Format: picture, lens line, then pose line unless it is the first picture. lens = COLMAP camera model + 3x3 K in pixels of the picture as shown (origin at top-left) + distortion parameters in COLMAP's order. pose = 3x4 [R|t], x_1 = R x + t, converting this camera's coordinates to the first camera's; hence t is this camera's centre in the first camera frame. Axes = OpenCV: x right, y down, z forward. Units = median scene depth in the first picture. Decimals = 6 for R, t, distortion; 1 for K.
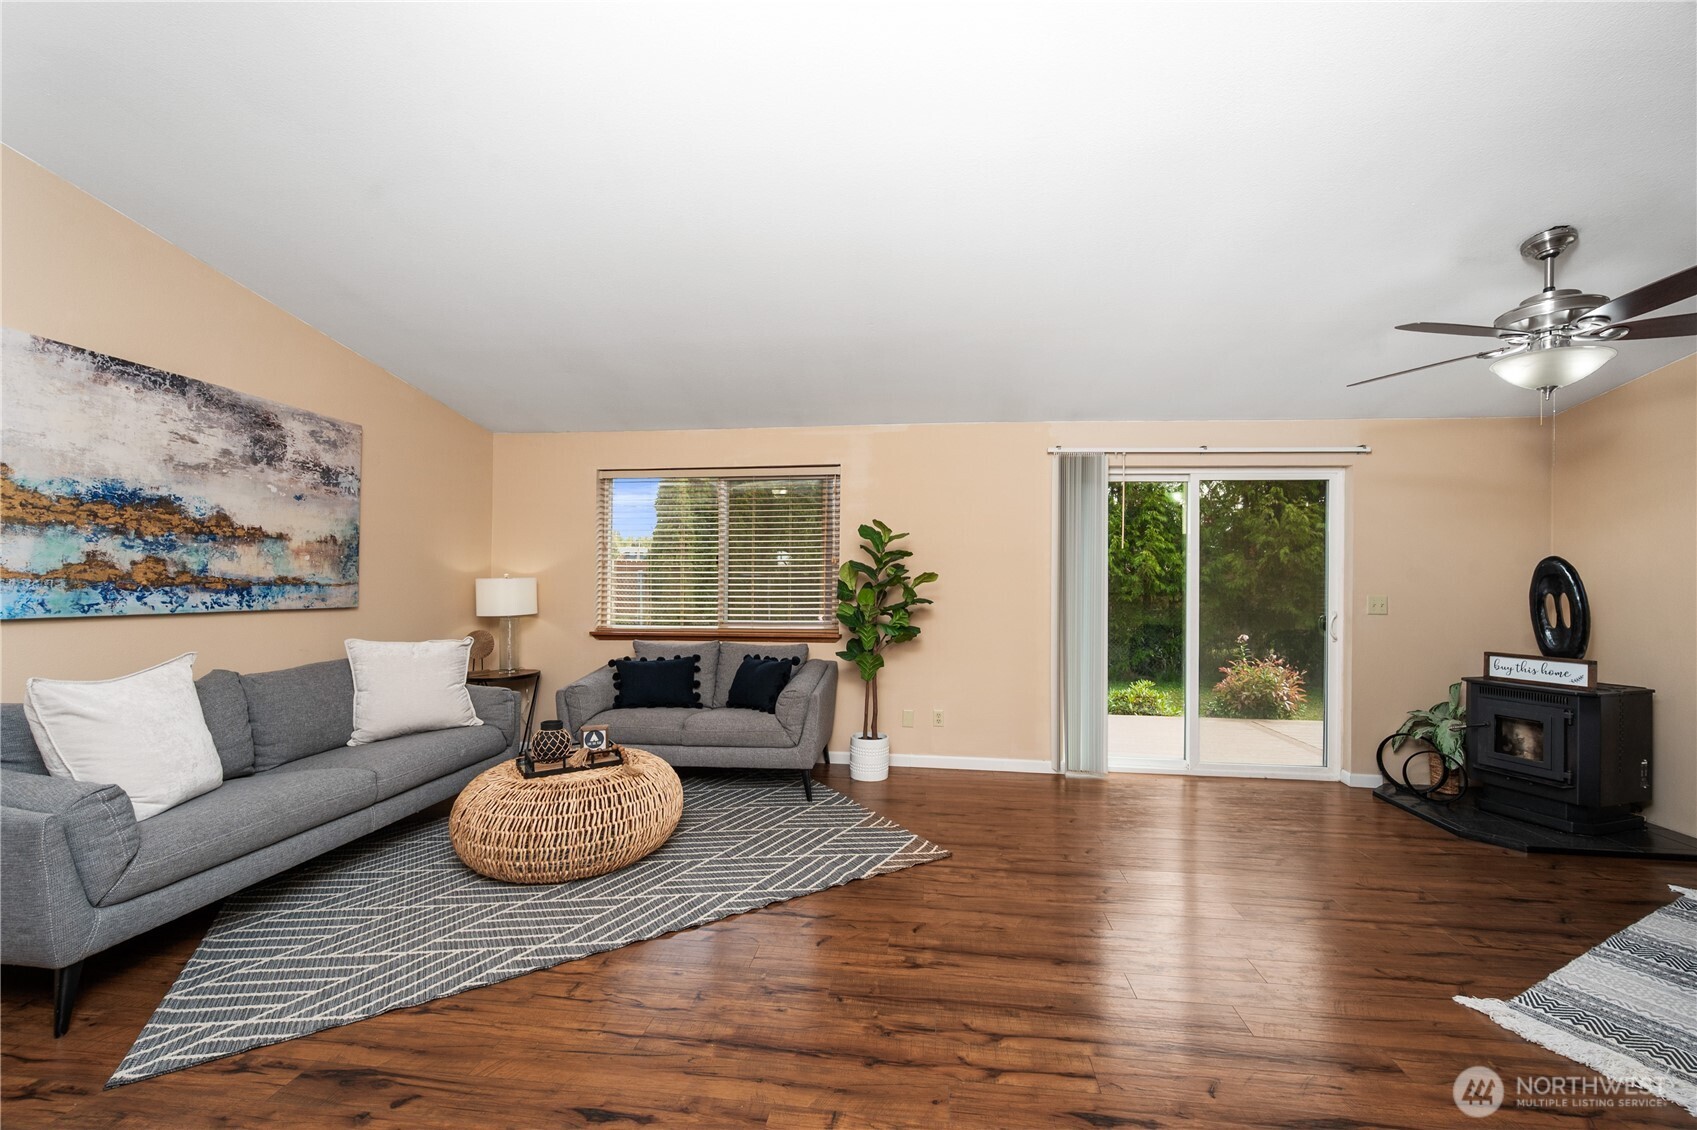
lens RADIAL K [[671.2, 0, 854.4], [0, 671.2, 574.4], [0, 0, 1]] dist [-0.000364, -0.000271]
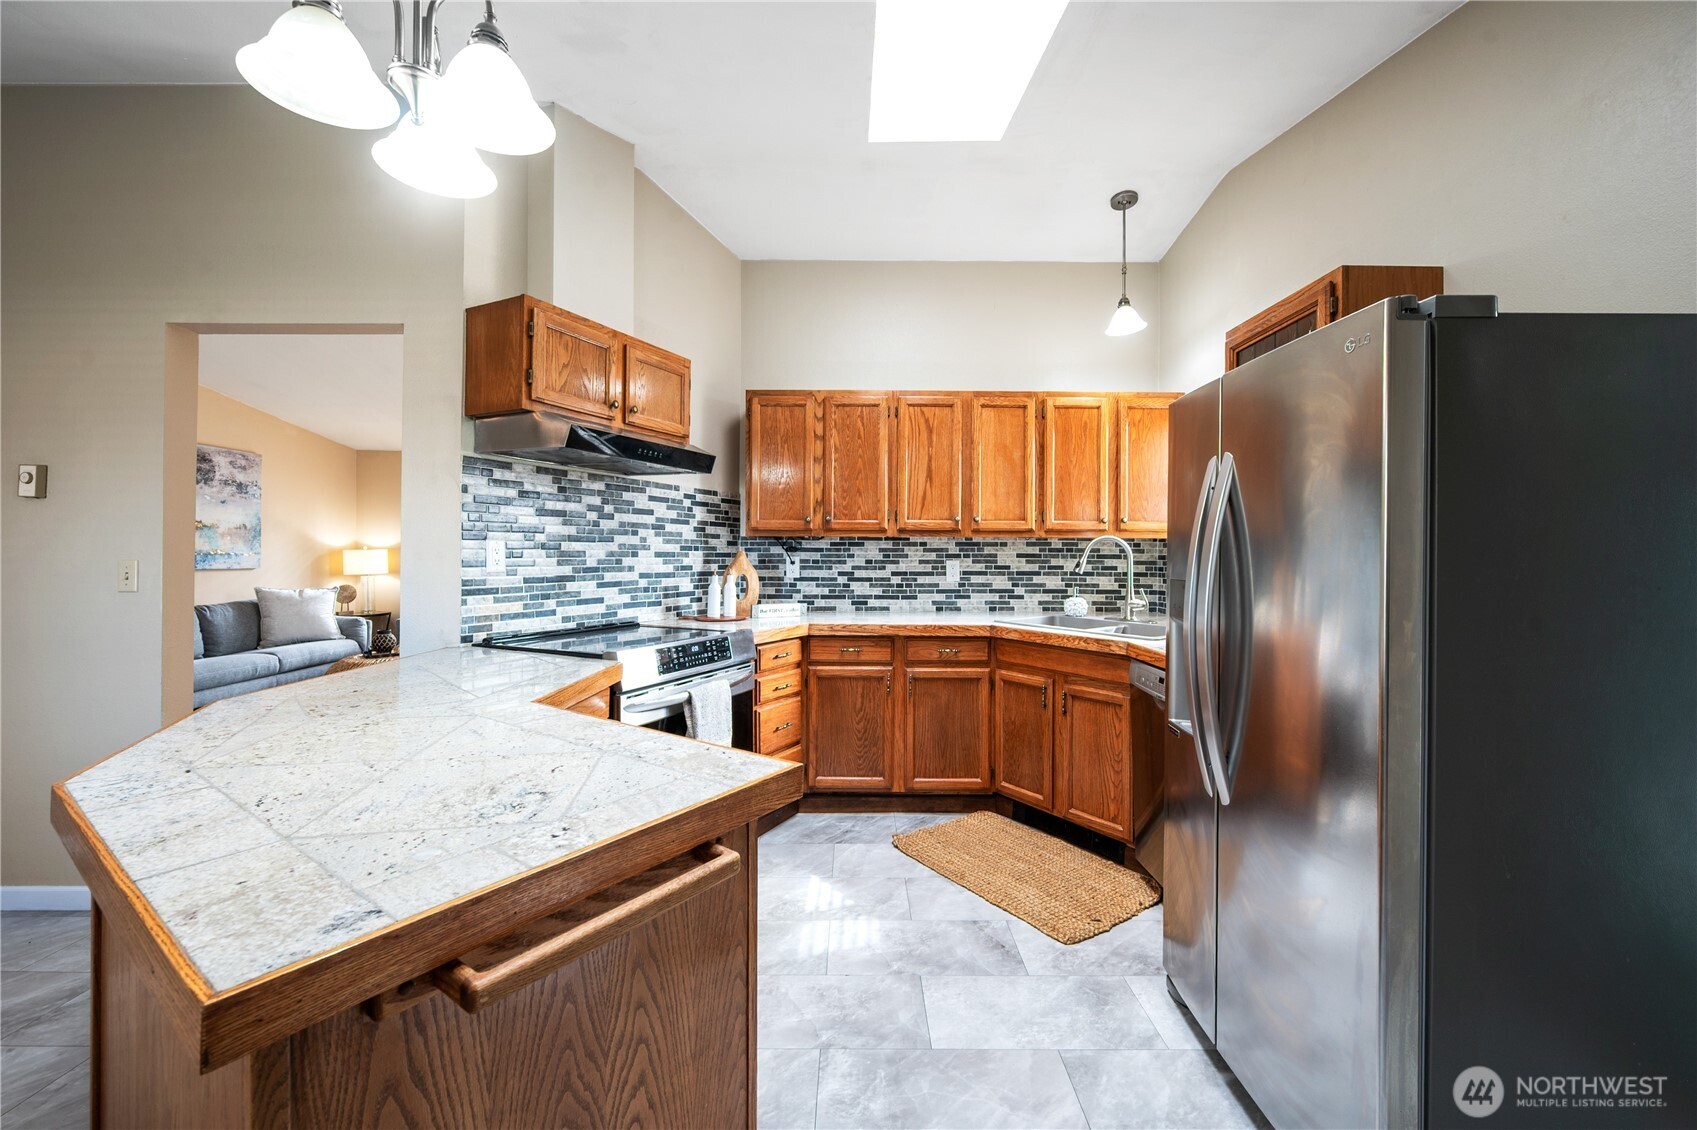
lens RADIAL K [[671.2, 0, 849.6], [0, 671.2, 556.7], [0, 0, 1]] dist [-0.000364, -0.000271]
pose [[0.993425, -0.000545, 0.114482, 0.527431], [-0.001381, 0.999859, 0.016744, -0.008864], [-0.114475, -0.016792, 0.993284, -0.837273]]
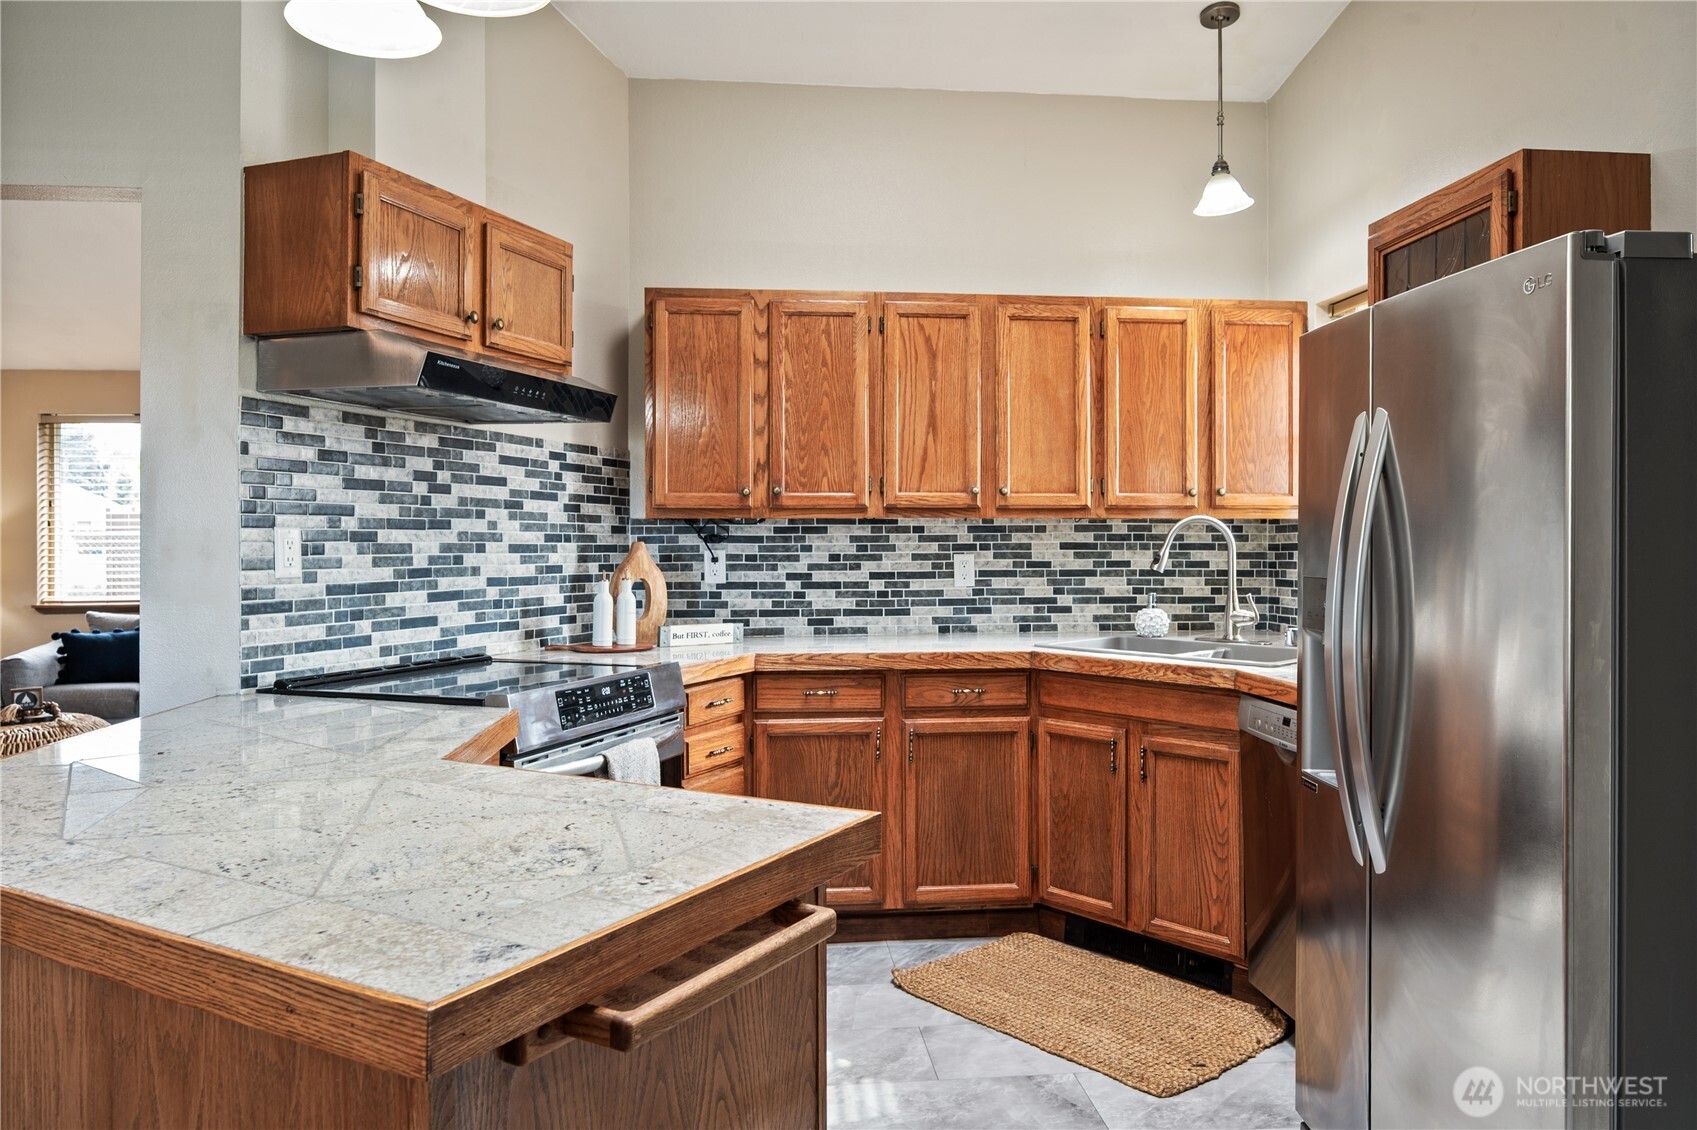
lens RADIAL K [[1153.8, 0, 849.4], [0, 1153.8, 553.9], [0, 0, 1]] dist [-0.004355, 0.003951]
pose [[0.977170, -0.008474, 0.212289, 0.506292], [0.004157, 0.999776, 0.020771, -0.009353], [-0.212417, -0.019414, 0.976986, -0.861271]]
